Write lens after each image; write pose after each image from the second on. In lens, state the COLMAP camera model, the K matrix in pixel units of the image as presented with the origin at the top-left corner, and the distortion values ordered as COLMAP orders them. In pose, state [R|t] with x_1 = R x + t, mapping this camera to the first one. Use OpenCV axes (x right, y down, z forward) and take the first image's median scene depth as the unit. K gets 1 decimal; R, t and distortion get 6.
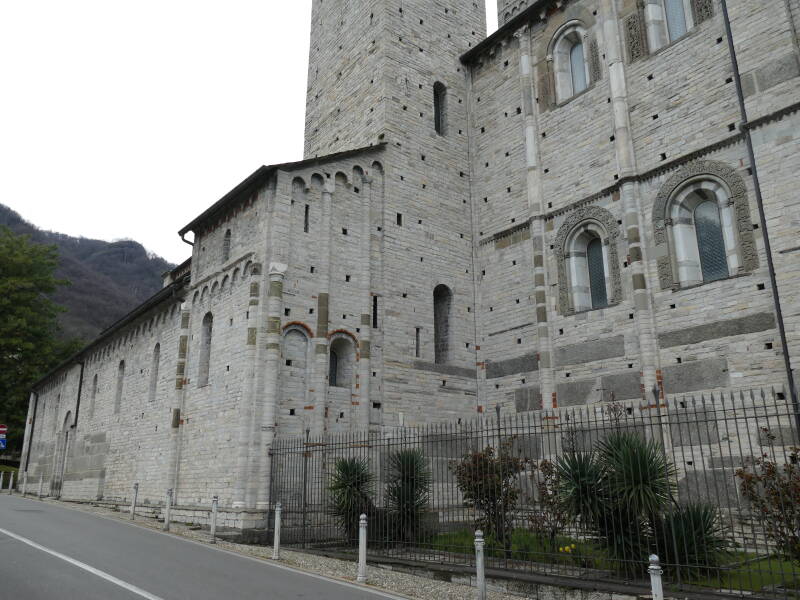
lens RADIAL K [[644.7, 0, 384.8], [0, 644.7, 304.2], [0, 0, 1]] dist [-0.015370, 0.001042]
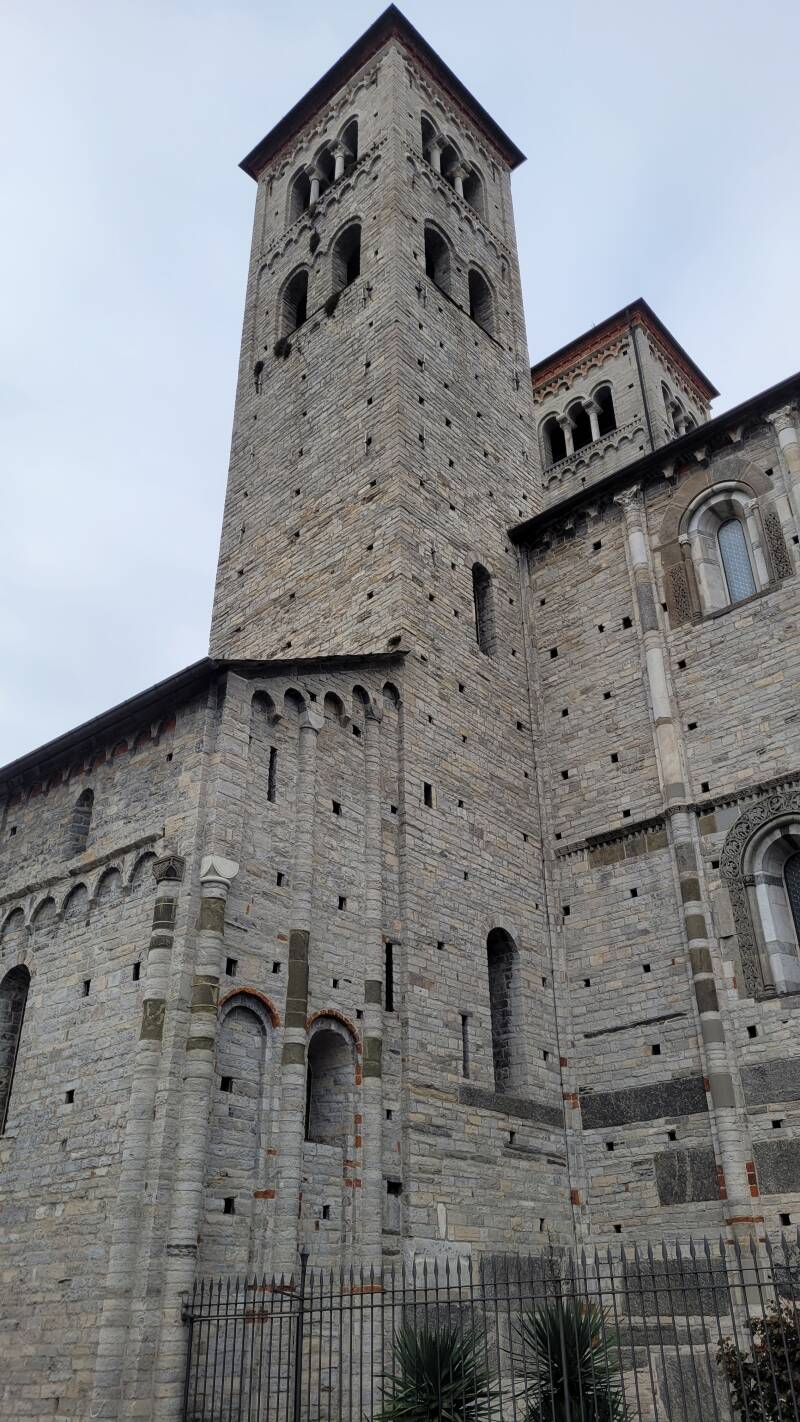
lens RADIAL K [[1081.9, 0, 417.7], [0, 1081.9, 703.5], [0, 0, 1]] dist [0.056660, -0.043846]
pose [[0.978702, 0.085414, 0.186675, -0.160007], [-0.034874, 0.965292, -0.258836, 0.023757], [-0.202304, 0.246813, 0.947711, 0.166288]]
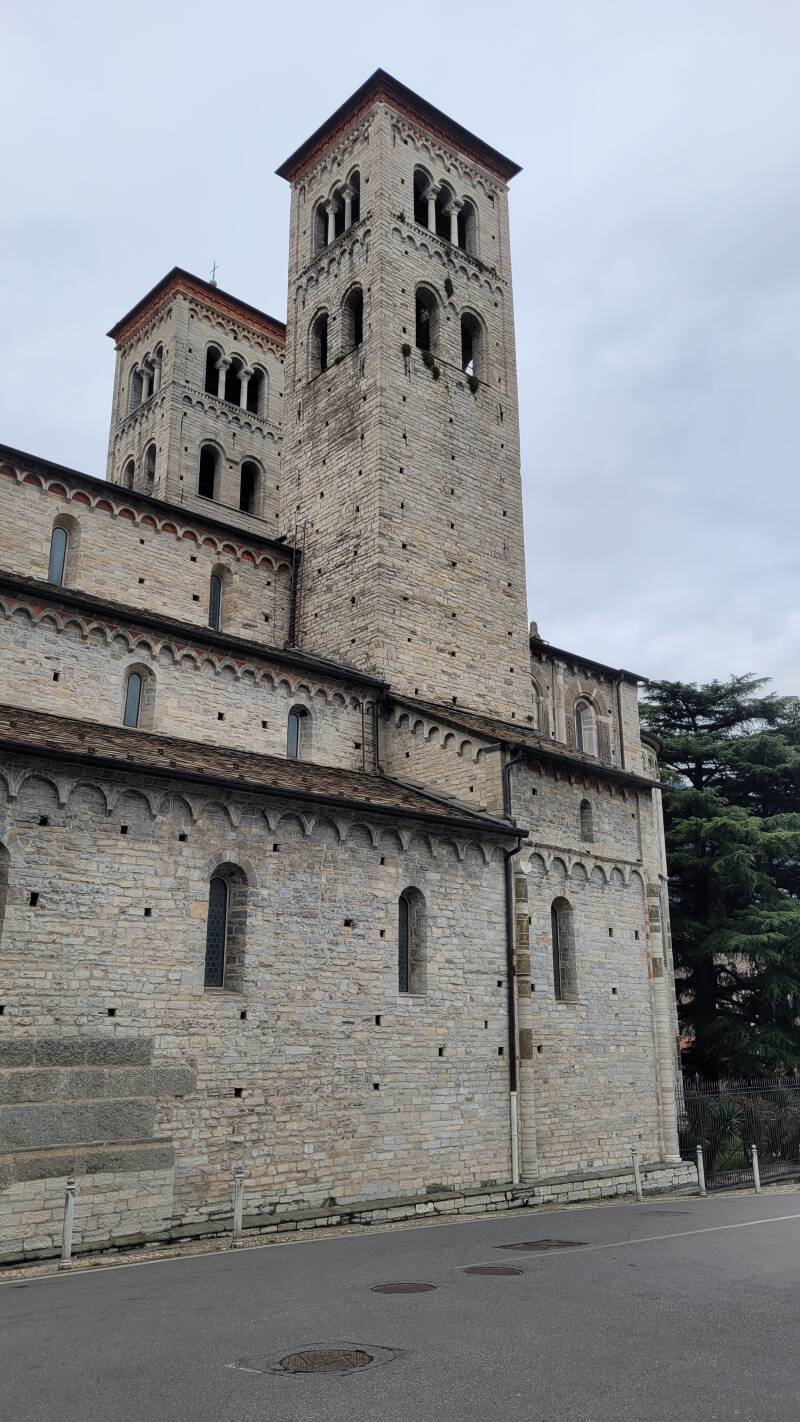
lens RADIAL K [[1089.9, 0, 419.1], [0, 1089.9, 682.2], [0, 0, 1]] dist [0.046404, -0.042151]
pose [[-0.100792, 0.307067, 0.946335, -1.539063], [-0.269807, 0.907099, -0.323072, 0.240884], [-0.957625, -0.287891, -0.008580, 1.257414]]
